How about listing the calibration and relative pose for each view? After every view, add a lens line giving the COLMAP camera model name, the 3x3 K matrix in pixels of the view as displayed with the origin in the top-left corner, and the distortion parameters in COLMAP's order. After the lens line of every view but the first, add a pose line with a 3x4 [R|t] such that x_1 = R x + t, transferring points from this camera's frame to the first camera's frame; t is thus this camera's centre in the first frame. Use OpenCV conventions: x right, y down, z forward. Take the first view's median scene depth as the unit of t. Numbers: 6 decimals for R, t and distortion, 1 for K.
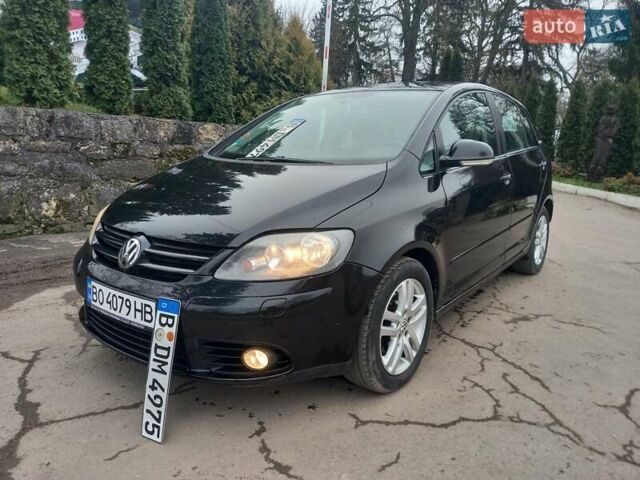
lens RADIAL K [[461.2, 0, 317.1], [0, 461.2, 239.2], [0, 0, 1]] dist [0.036760, -0.003752]
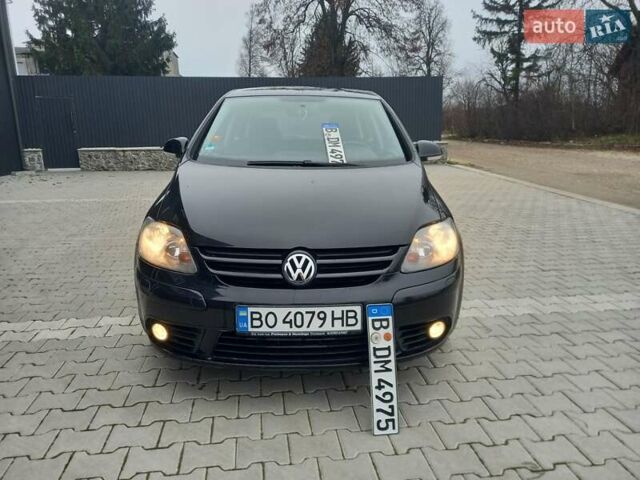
lens RADIAL K [[458.0, 0, 320.0], [0, 458.0, 240.0], [0, 0, 1]] dist [0.024464, -0.002504]
pose [[0.777709, -0.158498, 0.608315, -0.993505], [0.133294, 0.987266, 0.086823, -0.114956], [-0.614330, 0.013562, 0.788933, 0.195709]]
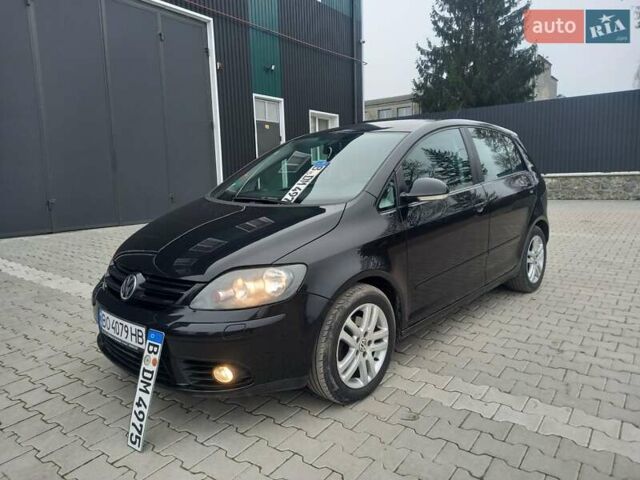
lens RADIAL K [[460.4, 0, 322.0], [0, 460.4, 240.7], [0, 0, 1]] dist [0.020855, 0.003002]
pose [[0.995300, -0.030047, -0.092063, 0.226646], [0.027072, 0.999076, -0.033393, -0.039424], [0.092981, 0.030743, 0.995193, -0.176643]]
